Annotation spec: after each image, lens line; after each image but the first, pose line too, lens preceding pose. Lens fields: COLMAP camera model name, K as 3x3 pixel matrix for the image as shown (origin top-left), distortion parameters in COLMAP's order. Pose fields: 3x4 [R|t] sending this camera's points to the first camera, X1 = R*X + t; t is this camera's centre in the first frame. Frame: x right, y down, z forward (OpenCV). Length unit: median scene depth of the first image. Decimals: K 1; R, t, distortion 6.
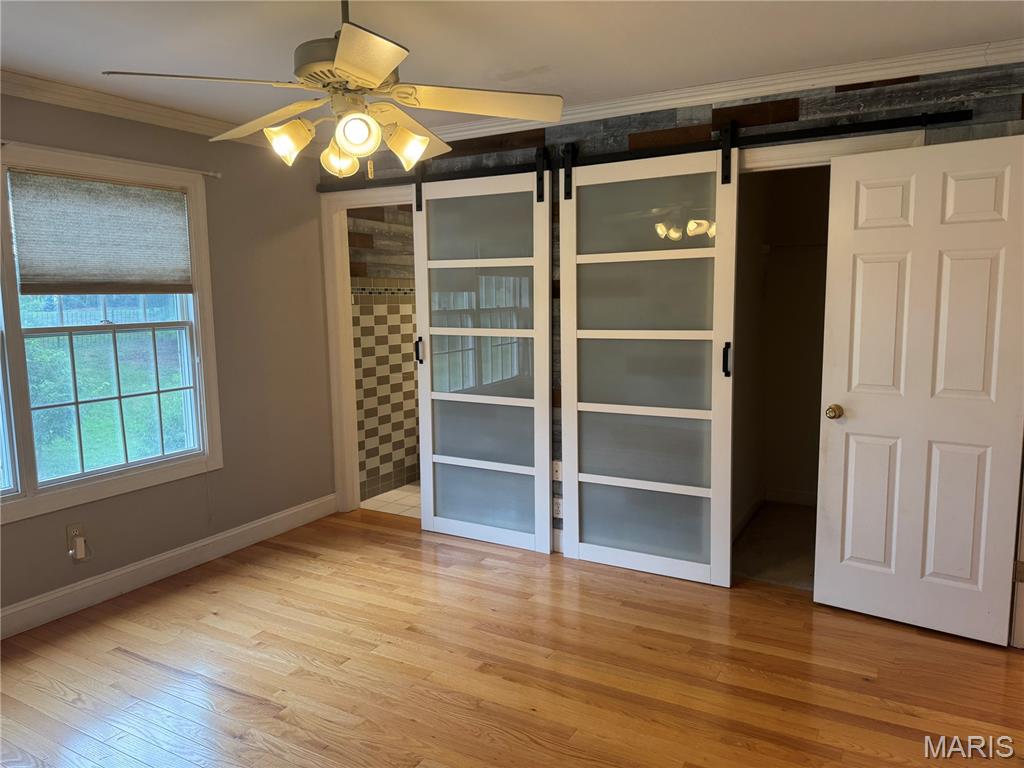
lens RADIAL K [[726.0, 0, 506.0], [0, 726.0, 385.9], [0, 0, 1]] dist [0.086066, -0.100055]
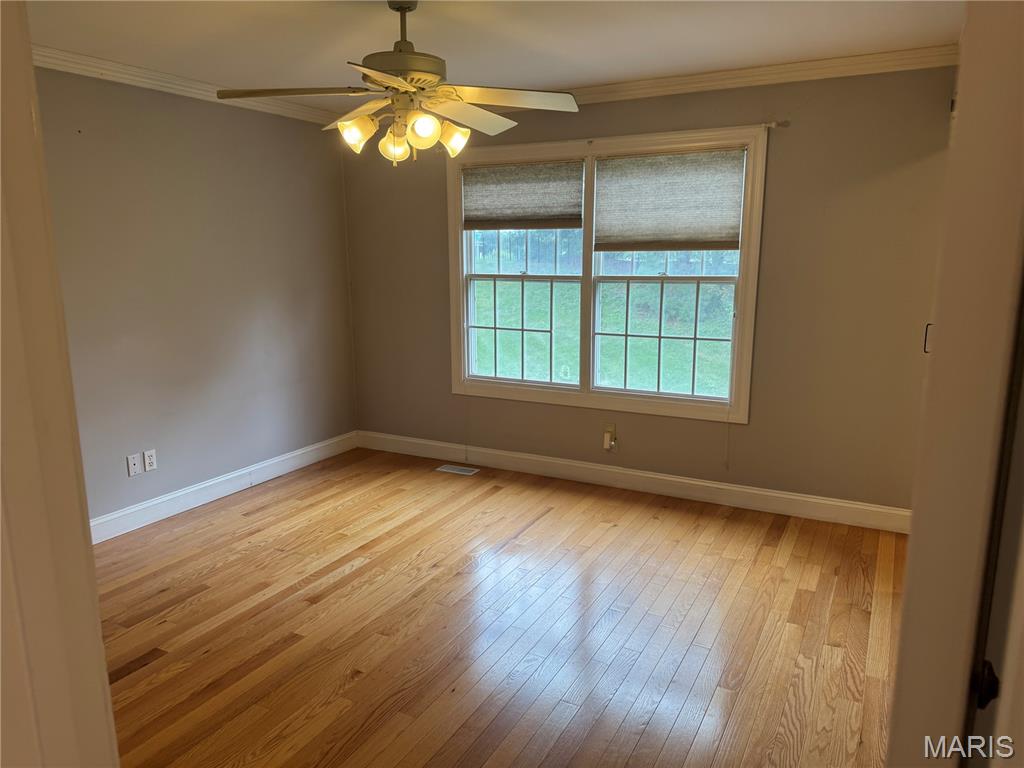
lens RADIAL K [[704.0, 0, 512.0], [0, 704.0, 384.0], [0, 0, 1]] dist [0.135568, -0.169737]
pose [[0.045949, 0.202063, -0.978294, 0.615422], [-0.123694, 0.972942, 0.195148, -0.104993], [0.991256, 0.112042, 0.069700, 0.678401]]
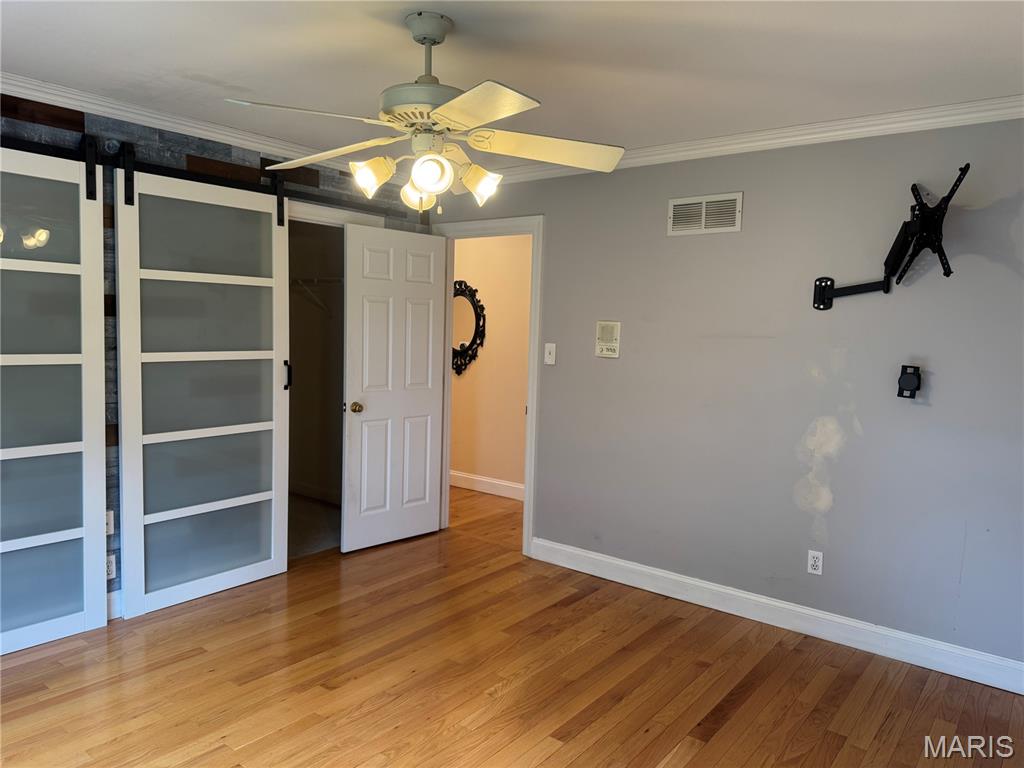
lens RADIAL K [[726.0, 0, 506.0], [0, 726.0, 385.9], [0, 0, 1]] dist [0.086066, -0.100055]
pose [[0.146117, -0.066740, 0.987013, -0.758503], [0.096910, 0.993889, 0.052859, -0.043756], [-0.984509, 0.087928, 0.151692, 0.449669]]
